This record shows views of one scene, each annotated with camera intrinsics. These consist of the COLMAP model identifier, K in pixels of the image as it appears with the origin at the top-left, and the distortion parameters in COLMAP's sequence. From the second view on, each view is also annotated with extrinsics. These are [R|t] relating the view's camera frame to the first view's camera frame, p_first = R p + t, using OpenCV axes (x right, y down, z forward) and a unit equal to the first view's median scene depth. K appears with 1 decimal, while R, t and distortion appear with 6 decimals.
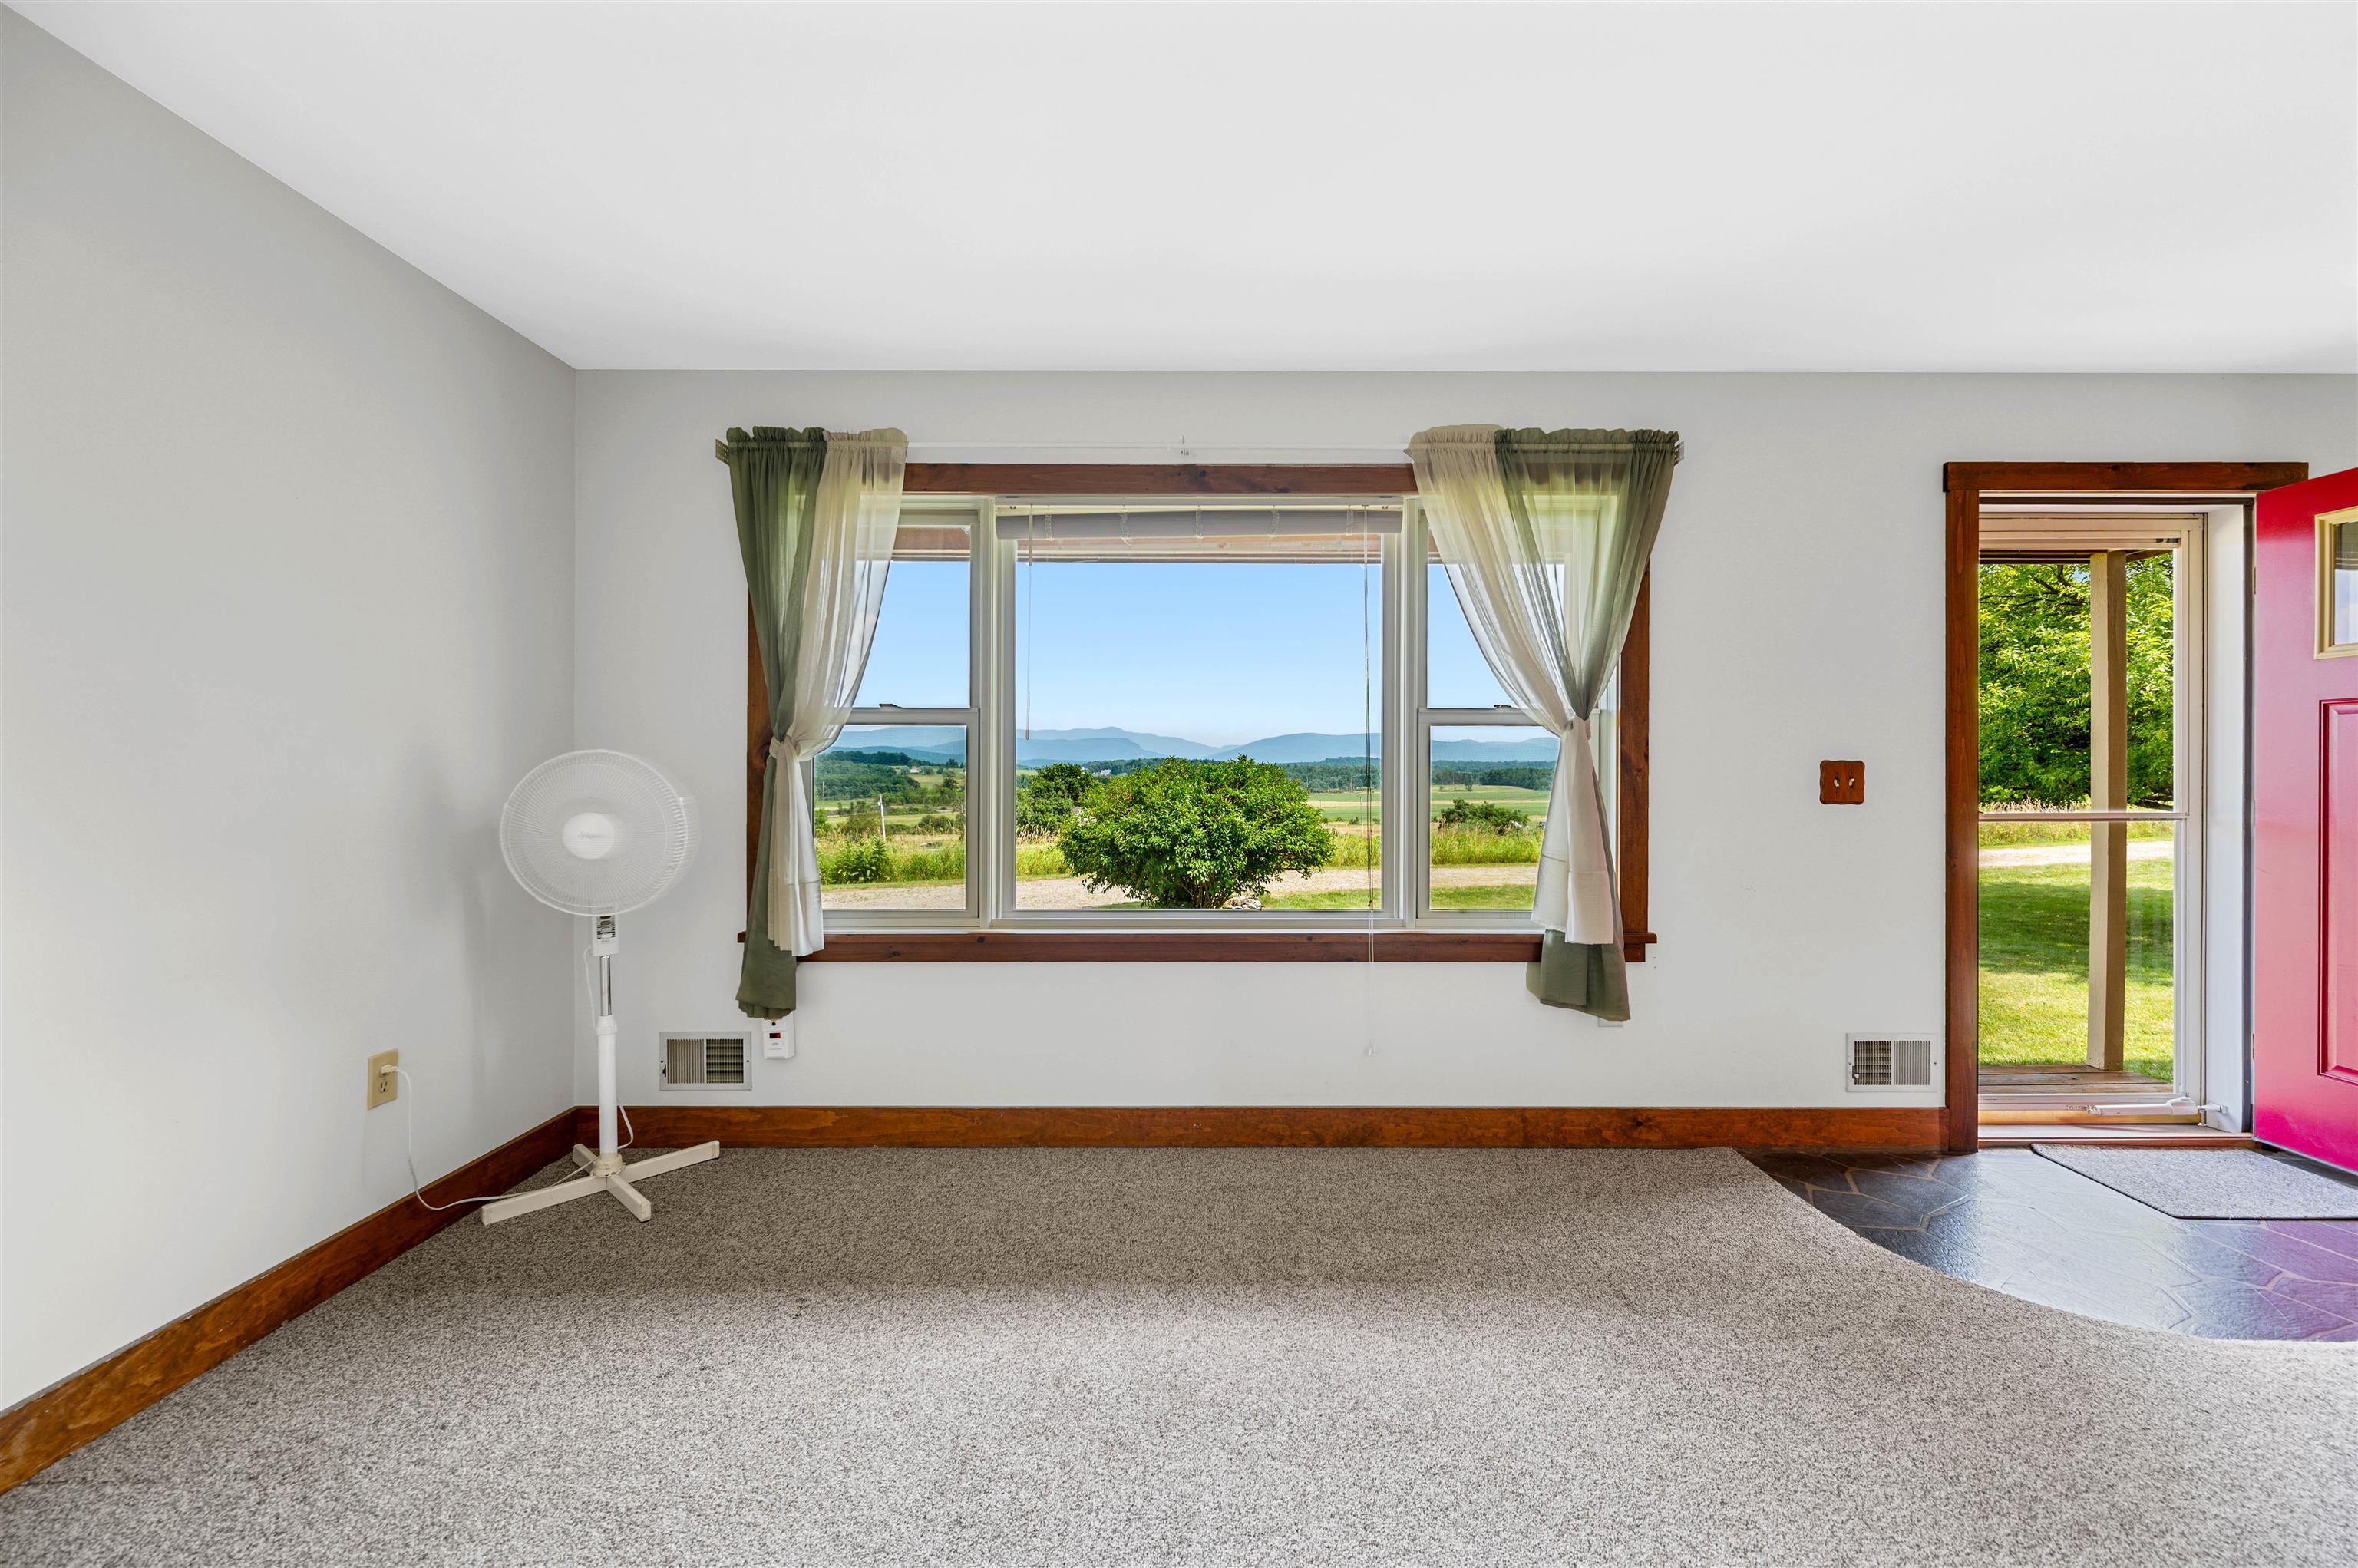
lens RADIAL K [[952.2, 0, 1211.6], [0, 952.2, 769.6], [0, 0, 1]] dist [-0.001495, -0.000080]
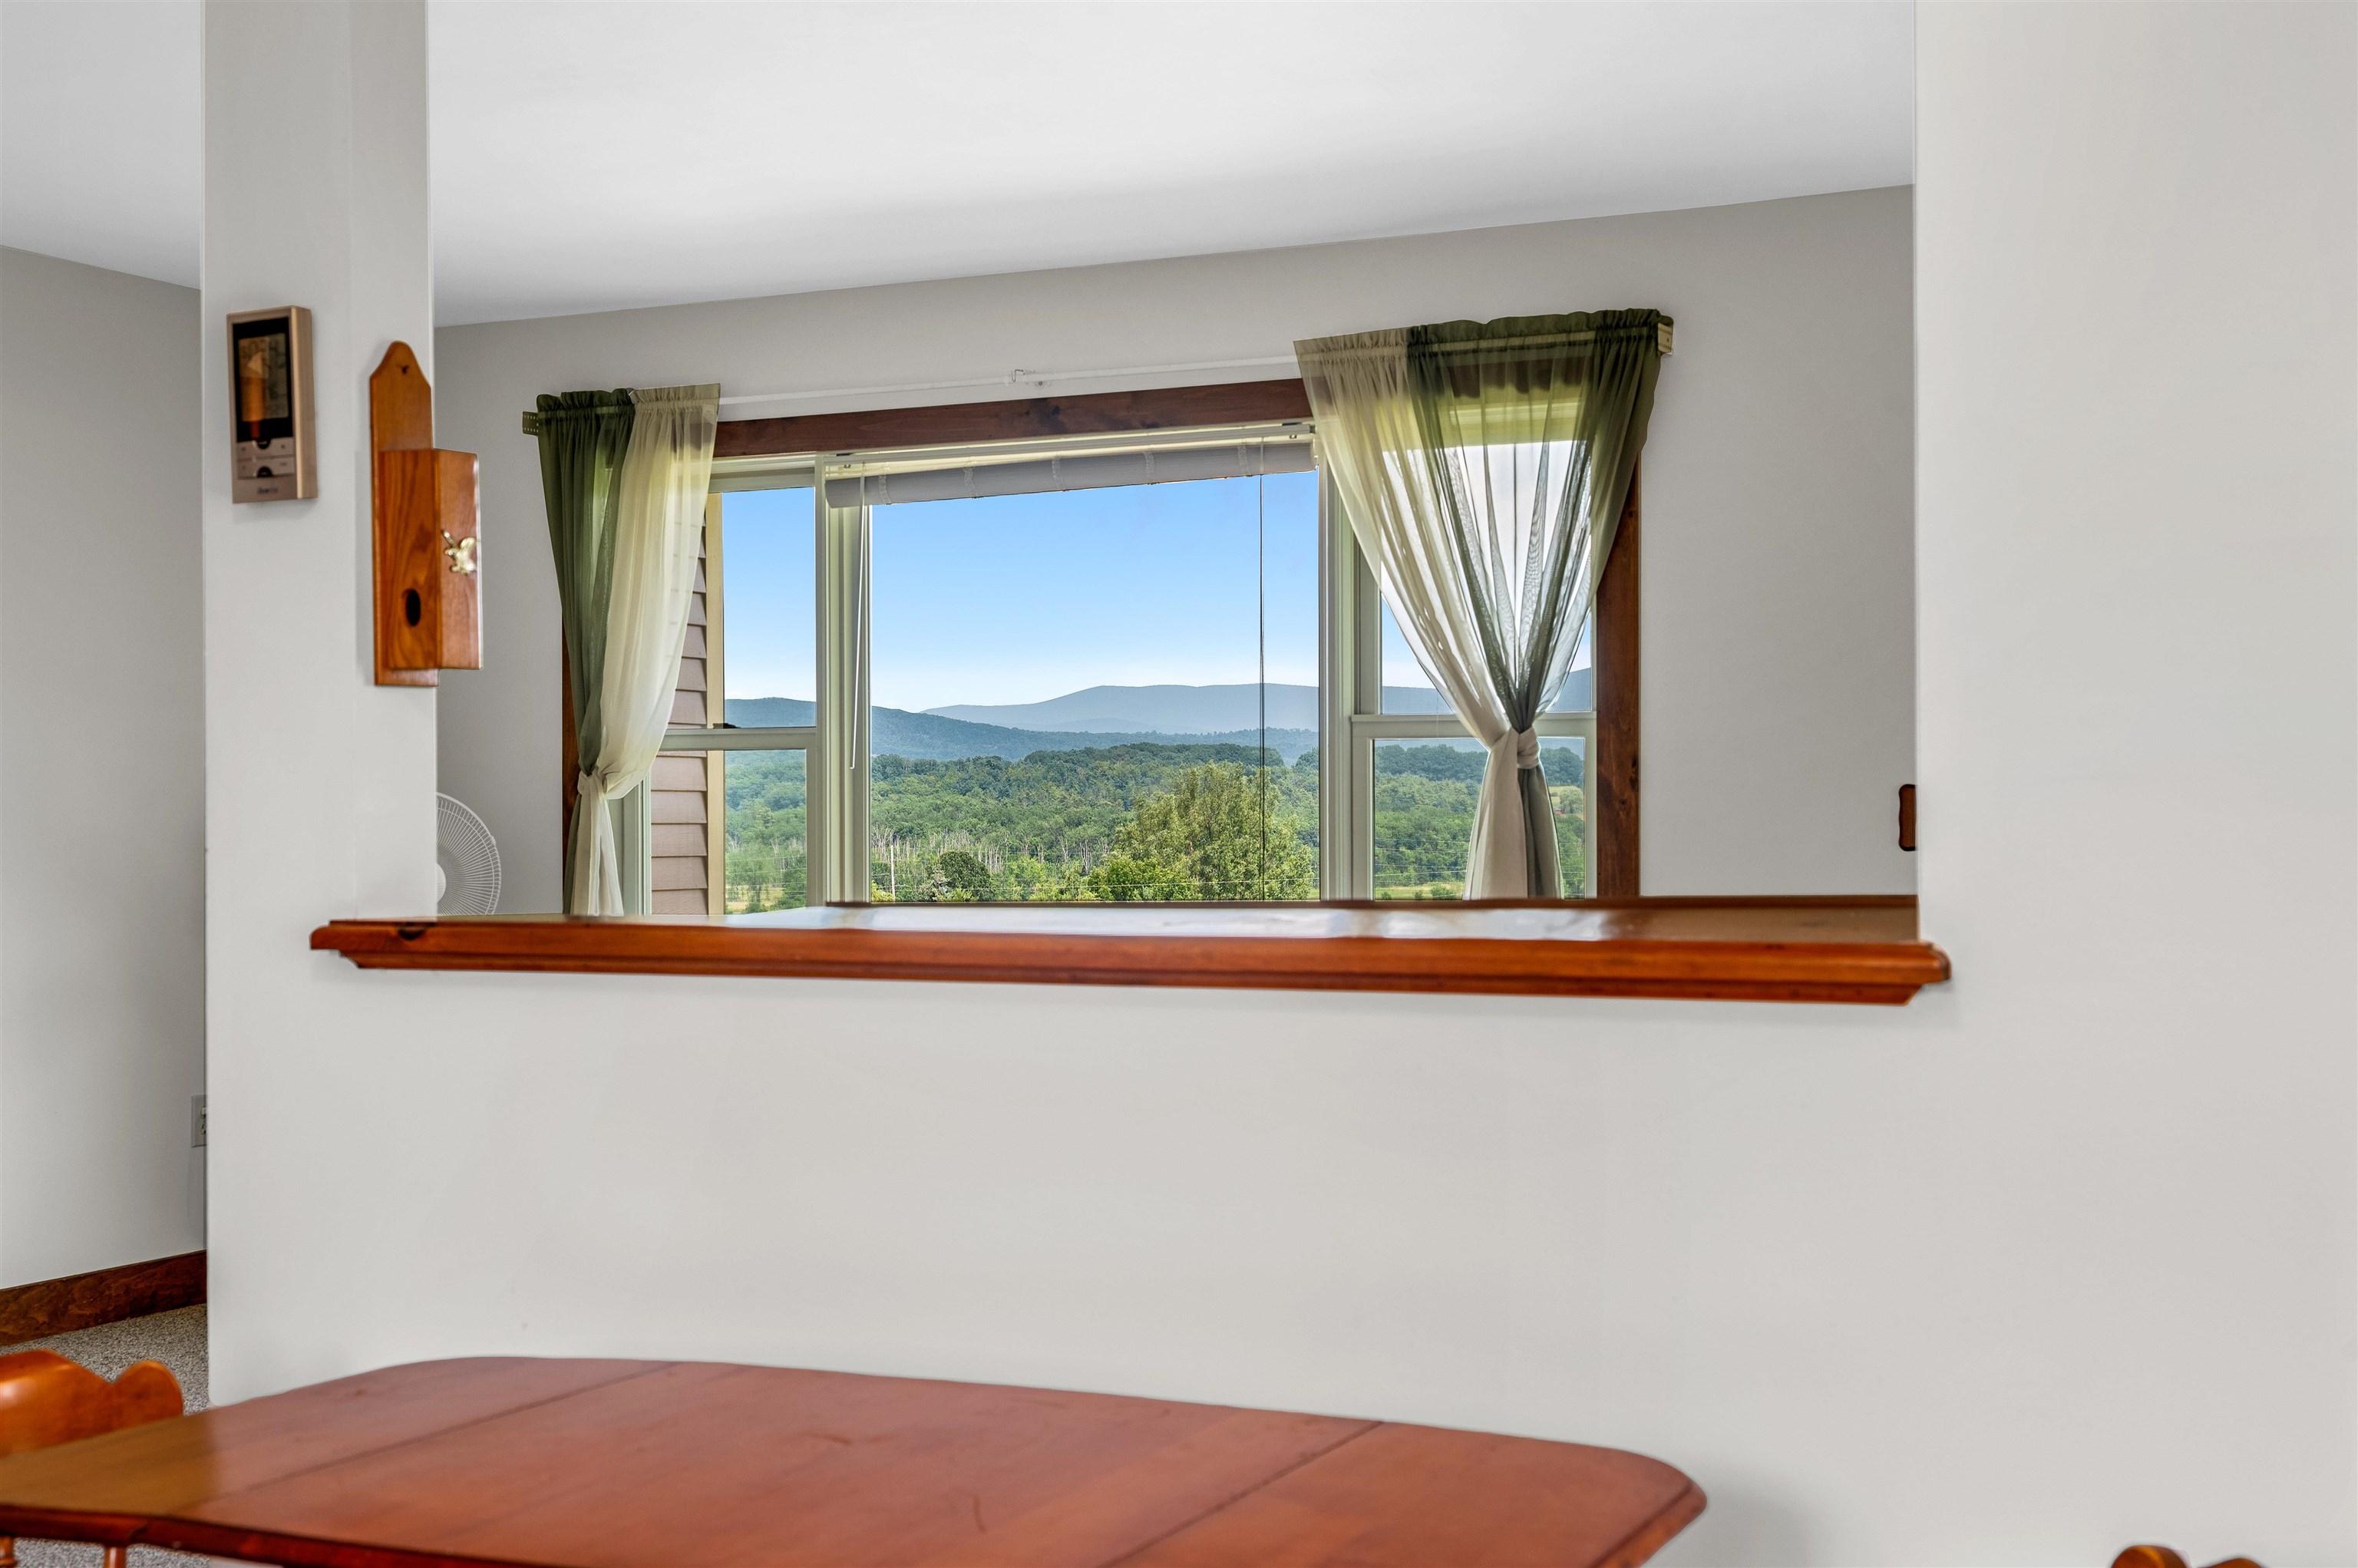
lens RADIAL K [[2862.6, 0, 1181.2], [0, 2862.6, 791.9], [0, 0, 1]] dist [0.006160, -0.019818]
pose [[0.904736, -0.008275, -0.425893, 1.052778], [0.008011, 0.999965, -0.002412, -0.005048], [0.425898, -0.001229, 0.904770, -1.008492]]
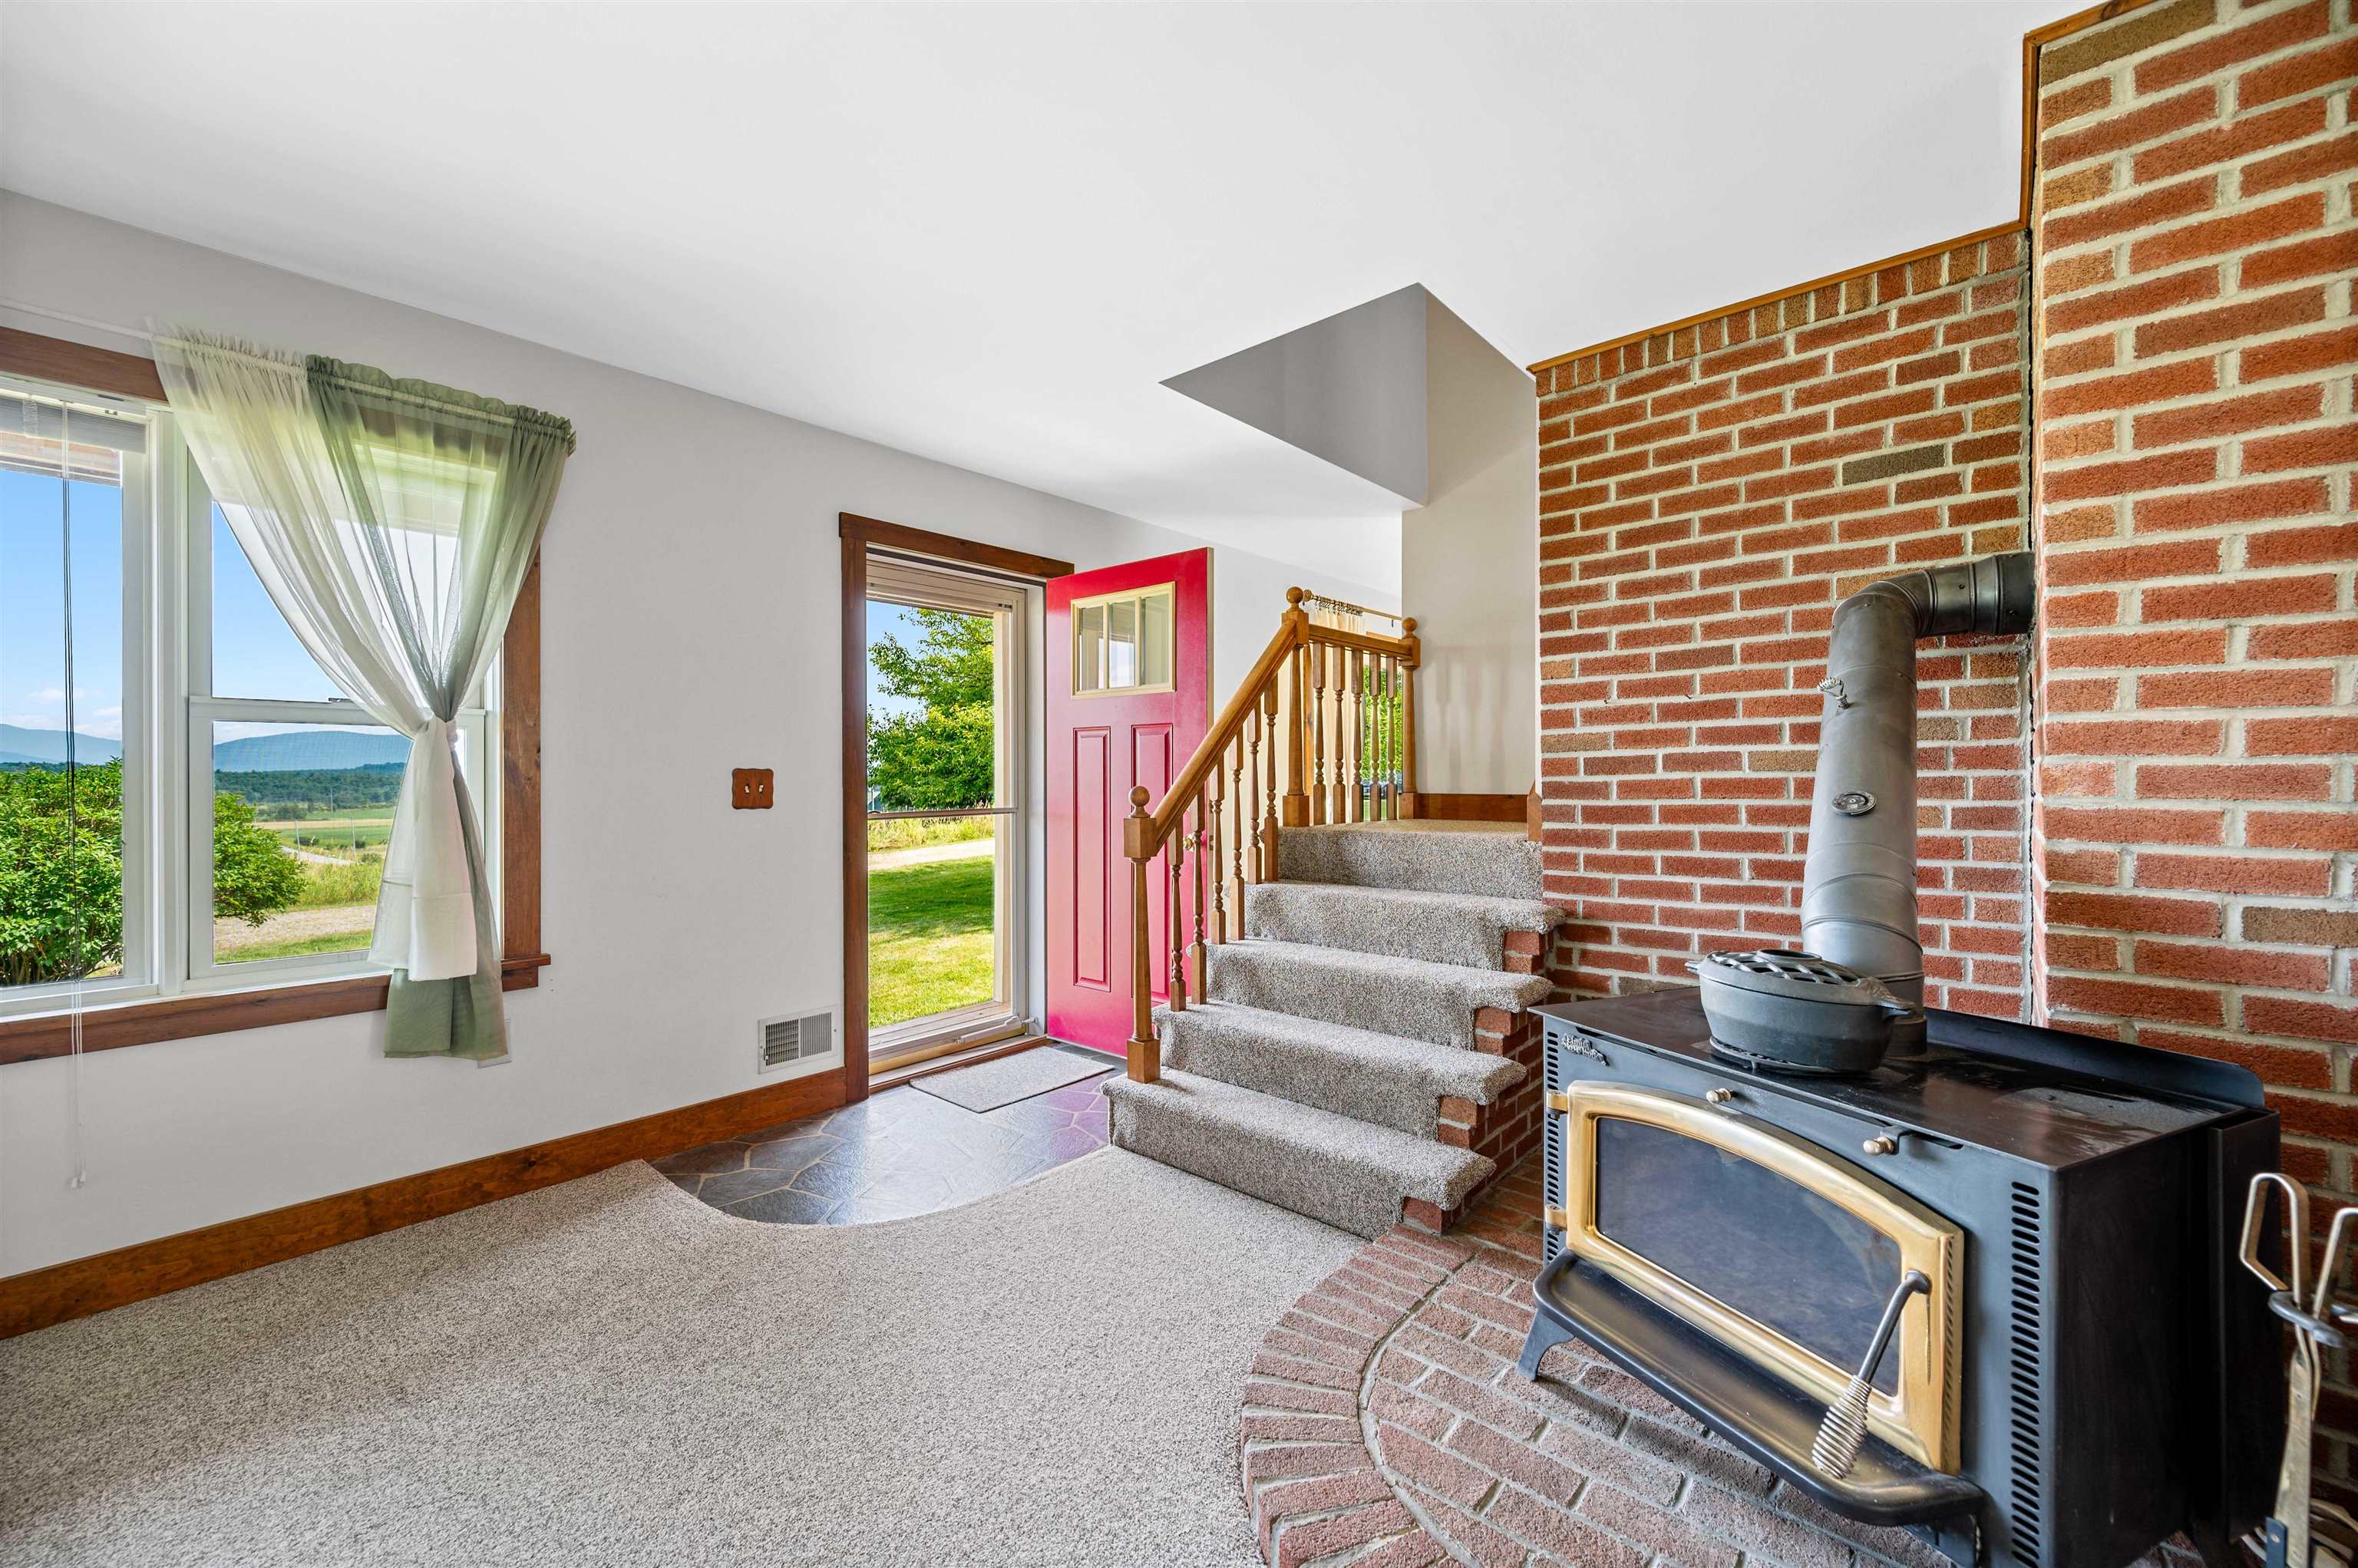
lens RADIAL K [[926.7, 0, 1168.6], [0, 926.7, 781.5], [0, 0, 1]] dist [-0.000335, 0.000167]
pose [[0.670146, -0.007943, 0.742187, 0.202560], [0.004410, 0.999968, 0.006720, 0.000121], [-0.742217, -0.001230, 0.670159, -0.055718]]
